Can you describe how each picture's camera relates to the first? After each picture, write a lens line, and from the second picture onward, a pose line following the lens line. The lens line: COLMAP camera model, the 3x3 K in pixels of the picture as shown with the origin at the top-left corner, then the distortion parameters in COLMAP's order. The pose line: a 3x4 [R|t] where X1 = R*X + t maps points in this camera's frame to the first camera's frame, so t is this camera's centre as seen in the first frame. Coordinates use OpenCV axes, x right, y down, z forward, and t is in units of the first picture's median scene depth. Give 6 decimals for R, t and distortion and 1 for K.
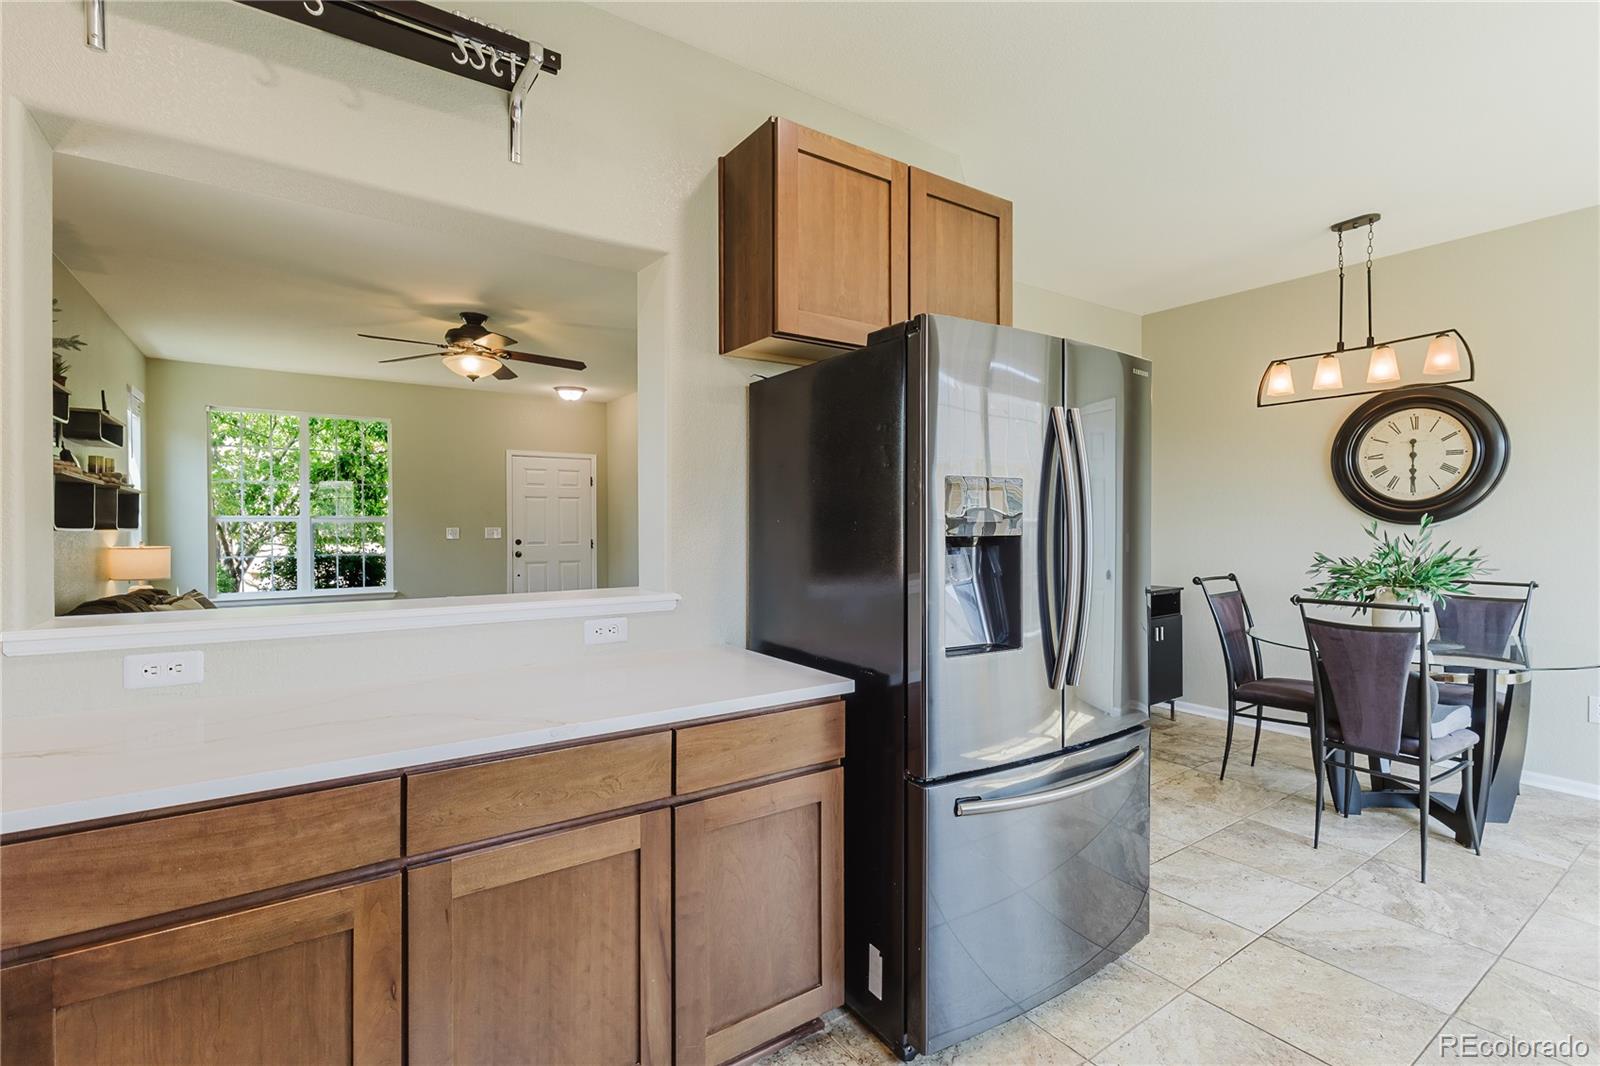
lens RADIAL K [[733.1, 0, 803.2], [0, 733.1, 529.3], [0, 0, 1]] dist [0.002643, 0.000637]
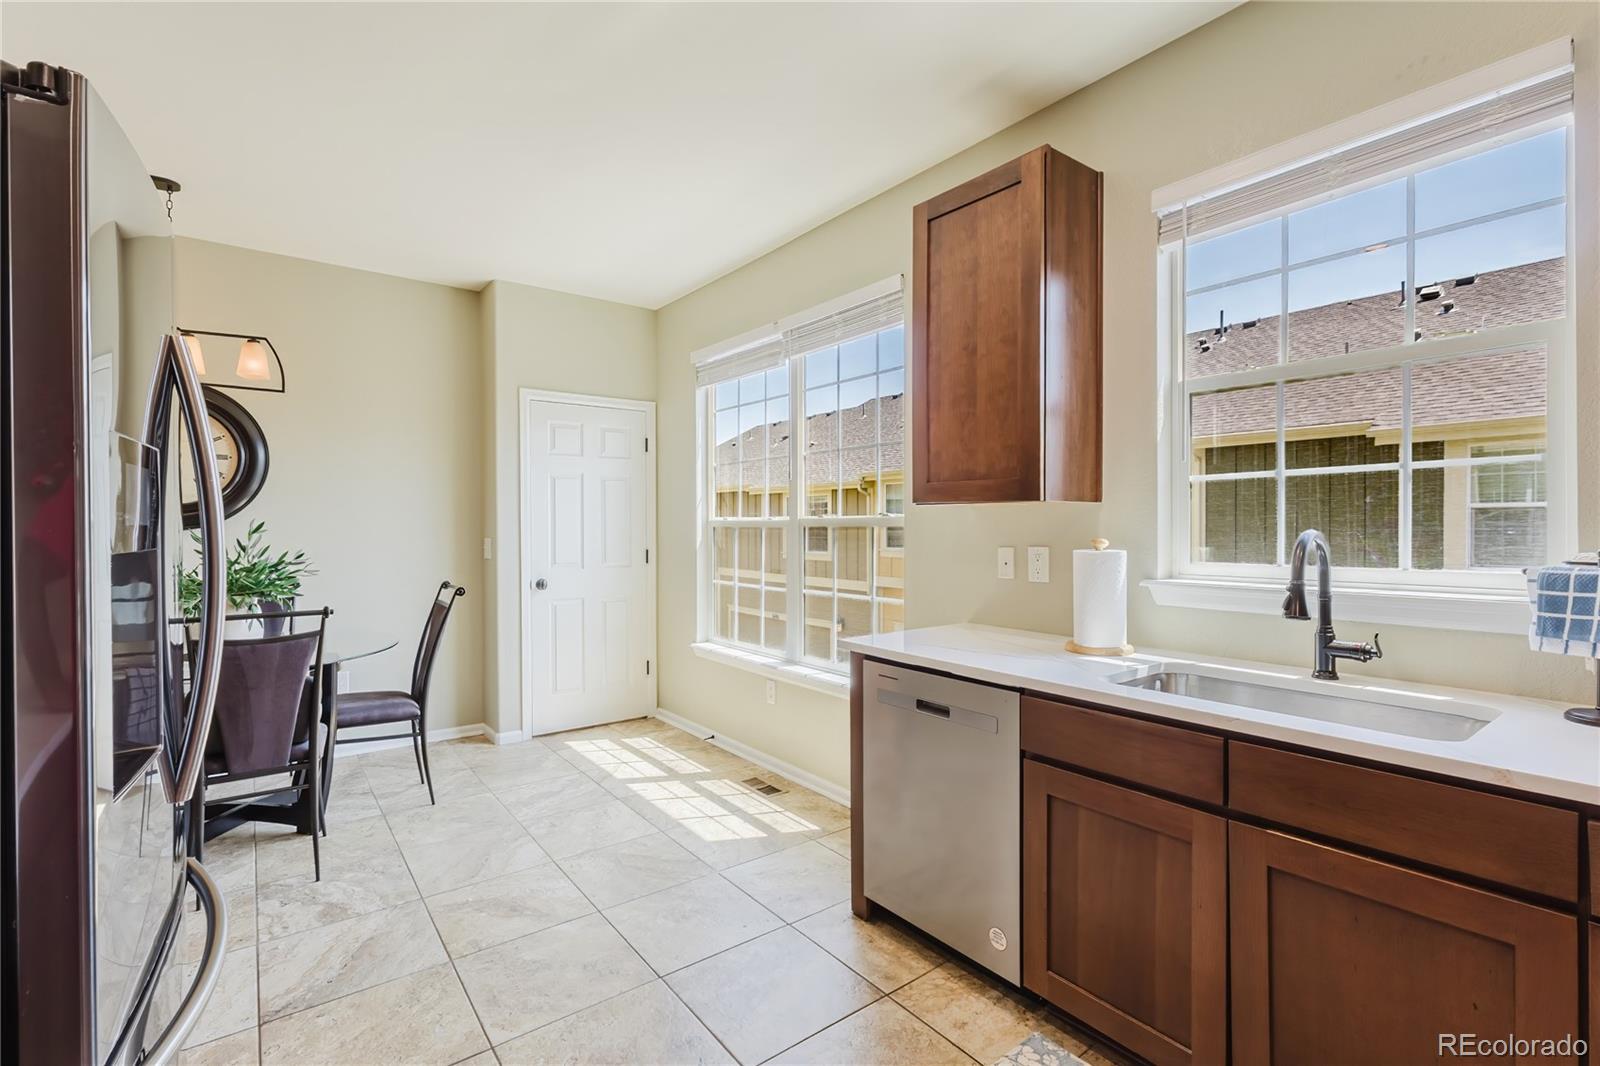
lens RADIAL K [[736.0, 0, 801.6], [0, 736.0, 530.0], [0, 0, 1]] dist [0.021700, -0.000022]
pose [[-0.036661, -0.000681, 0.999328, -0.181533], [0.003339, 0.999994, 0.000804, -0.004288], [-0.999322, 0.003366, -0.036658, 0.305146]]
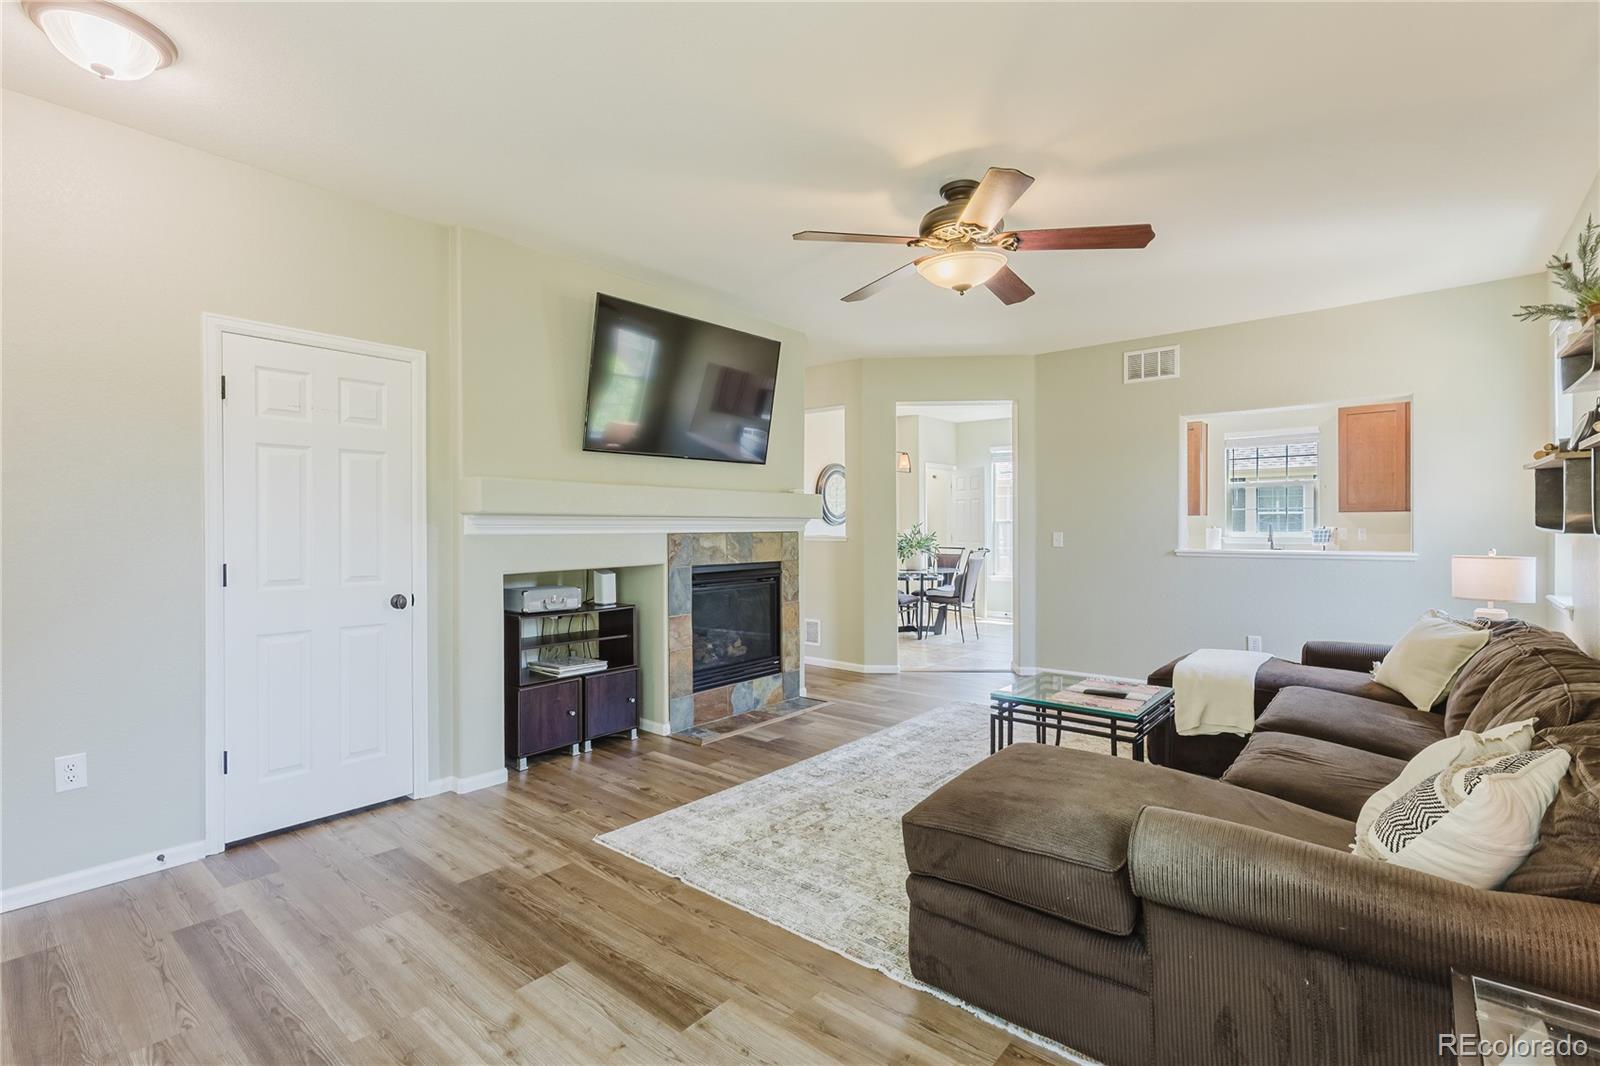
lens RADIAL K [[733.3, 0, 804.3], [0, 733.3, 533.5], [0, 0, 1]] dist [0.002582, 0.000193]
pose [[-0.258823, -0.008813, 0.965885, -1.635460], [0.012839, 0.999839, 0.012563, -0.016829], [-0.965840, 0.015653, -0.258668, 2.080741]]
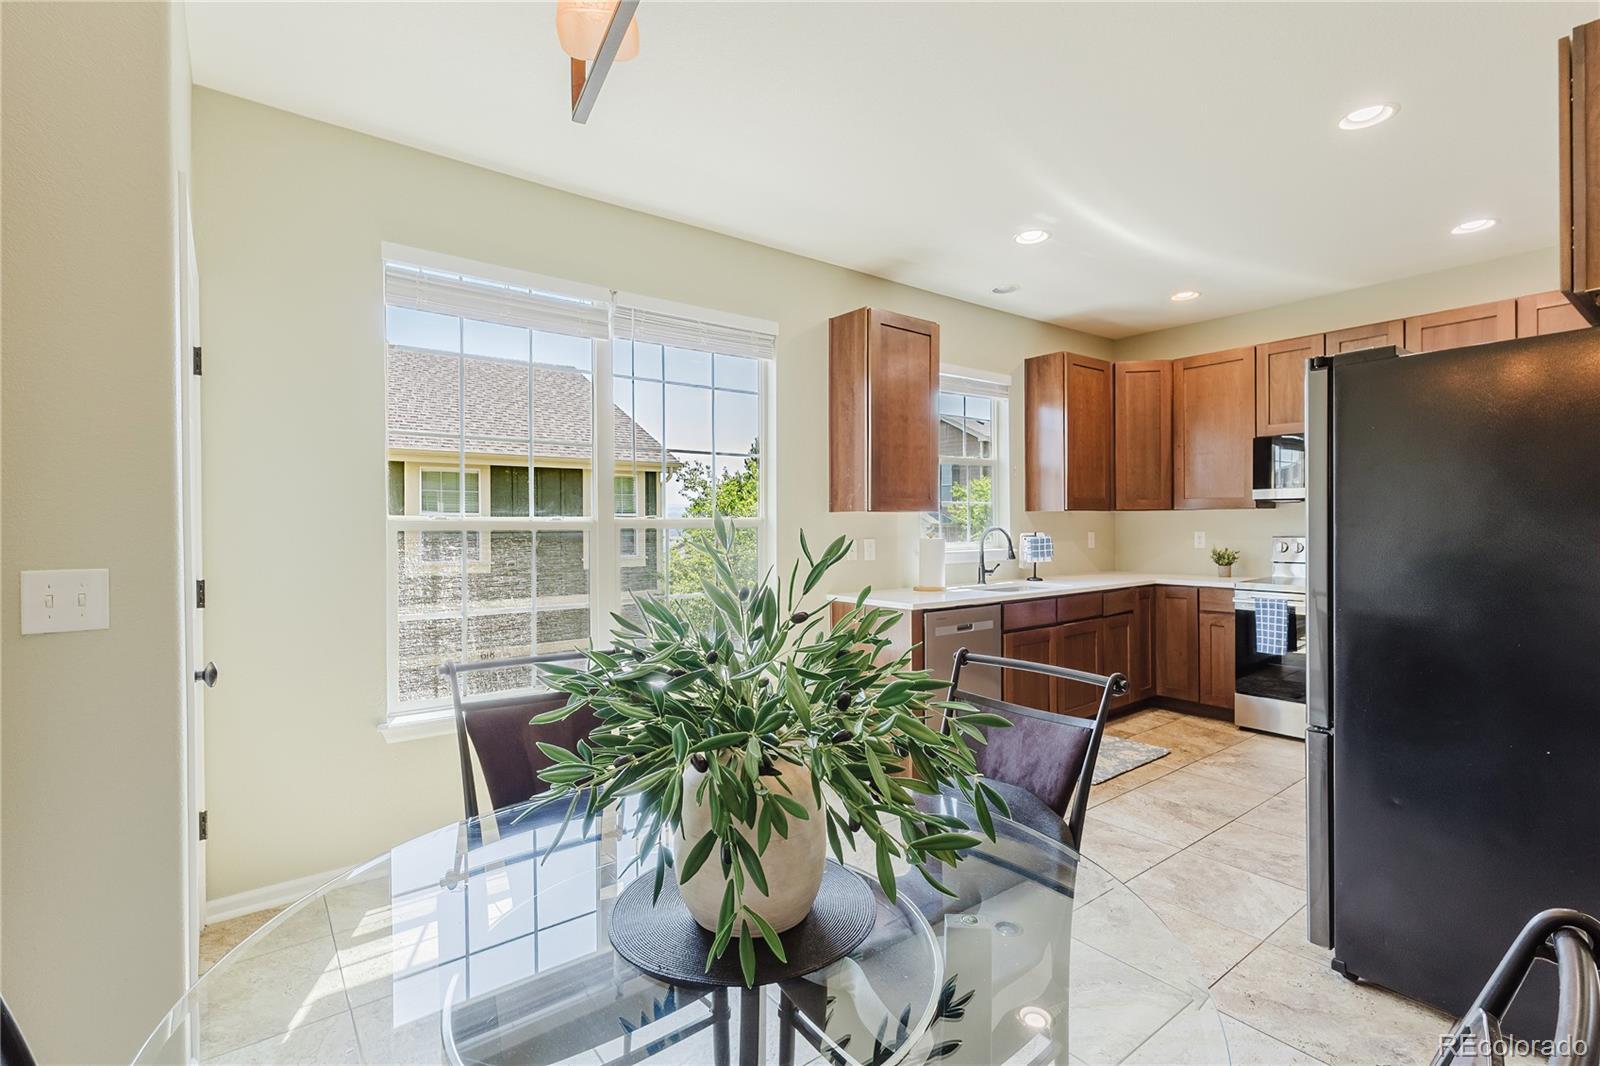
lens RADIAL K [[733.3, 0, 804.3], [0, 733.3, 533.5], [0, 0, 1]] dist [0.002582, 0.000193]
pose [[-0.999338, 0.009831, -0.035039, 0.809693], [0.009461, 0.999898, 0.010713, -0.007329], [0.035140, 0.010375, -0.999329, 1.366152]]
